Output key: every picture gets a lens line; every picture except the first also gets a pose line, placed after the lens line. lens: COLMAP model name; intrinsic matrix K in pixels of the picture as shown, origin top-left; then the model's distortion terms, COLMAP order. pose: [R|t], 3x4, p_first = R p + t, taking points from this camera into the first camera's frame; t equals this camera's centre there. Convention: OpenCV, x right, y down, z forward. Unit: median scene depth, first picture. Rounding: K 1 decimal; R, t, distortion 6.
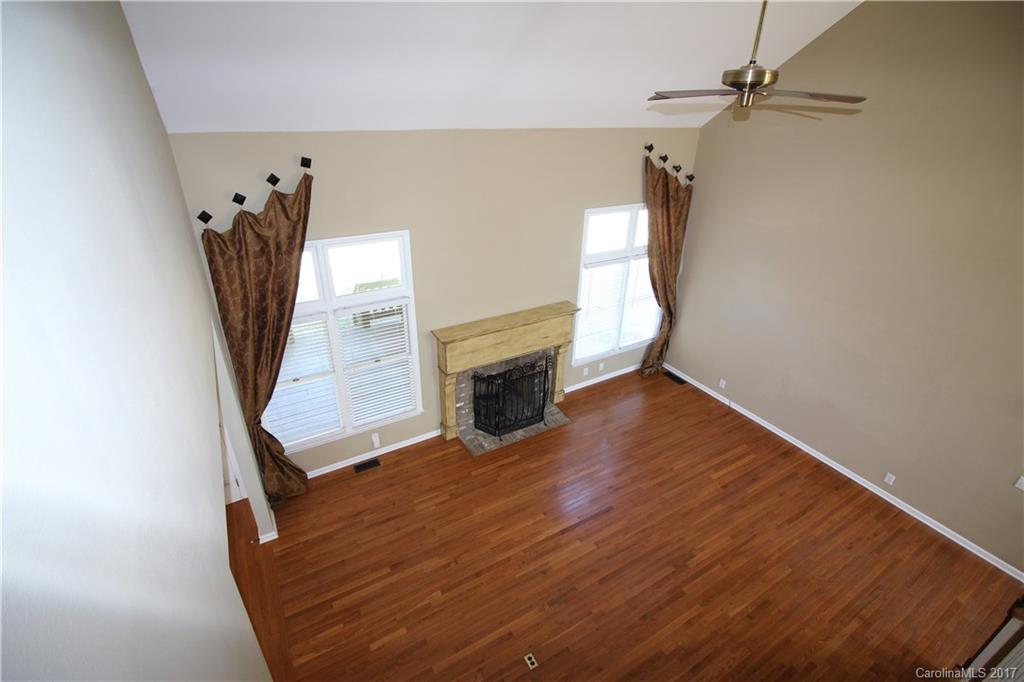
lens RADIAL K [[474.8, 0, 510.5], [0, 474.8, 334.4], [0, 0, 1]] dist [-0.014173, -0.005327]
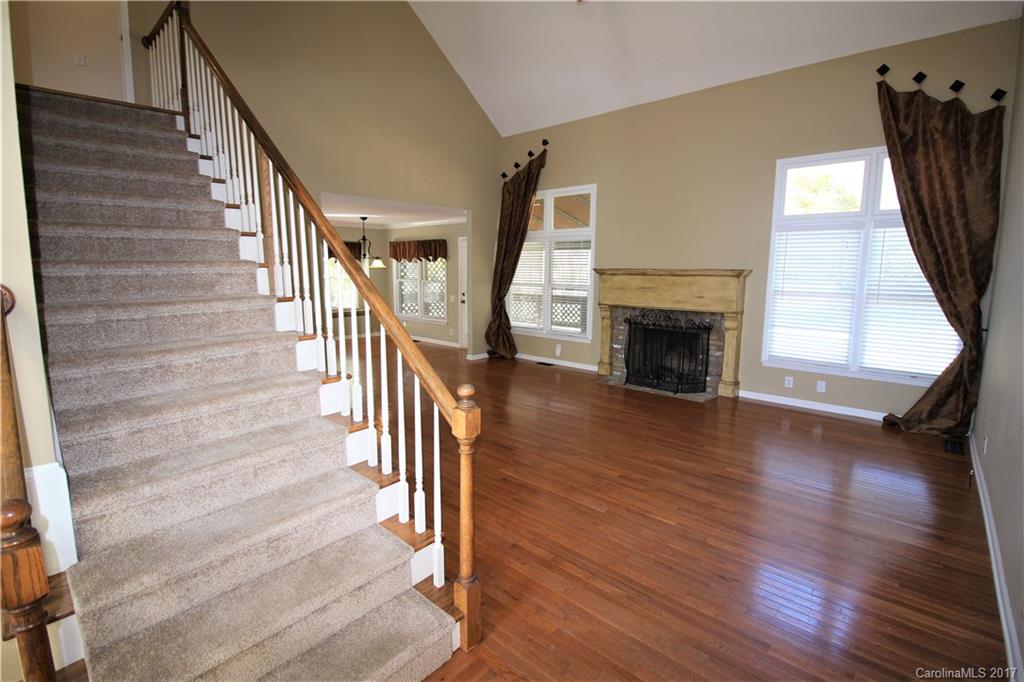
lens RADIAL K [[474.8, 0, 511.9], [0, 474.8, 335.1], [0, 0, 1]] dist [-0.014173, -0.005327]
pose [[0.294118, 0.105689, -0.949908, 0.864183], [-0.432659, 0.900926, -0.033724, 0.267408], [0.852233, 0.420905, 0.310706, 0.436431]]
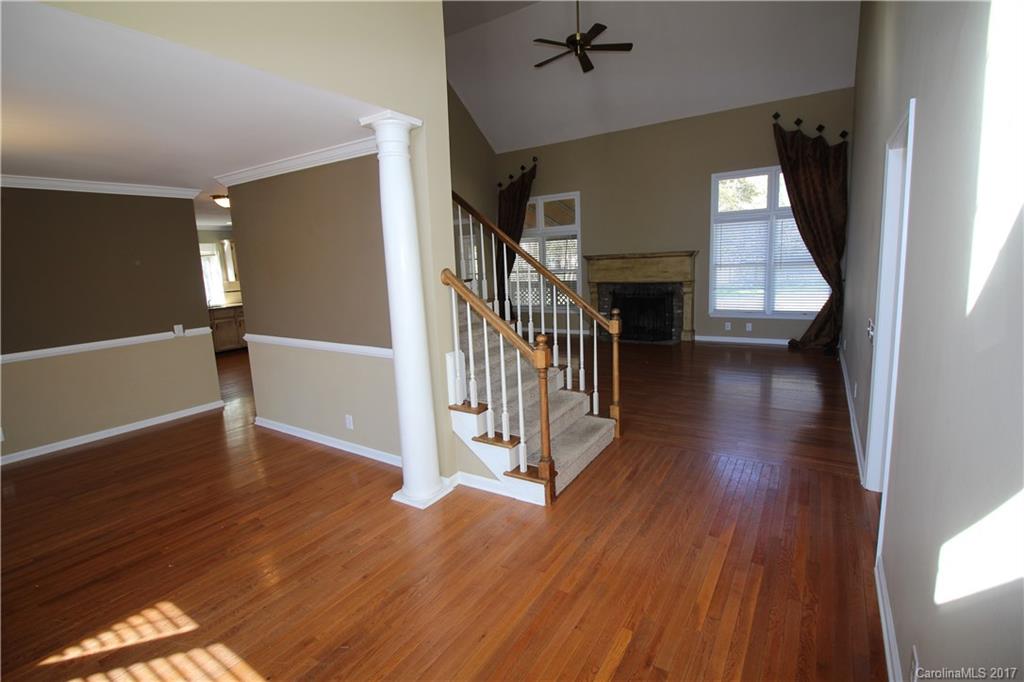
lens RADIAL K [[474.8, 0, 508.3], [0, 474.8, 338.8], [0, 0, 1]] dist [-0.014173, -0.005327]
pose [[0.436116, 0.097720, -0.894569, 1.085856], [-0.357167, 0.931230, -0.072400, 0.432009], [0.825975, 0.351086, 0.441027, 0.134952]]
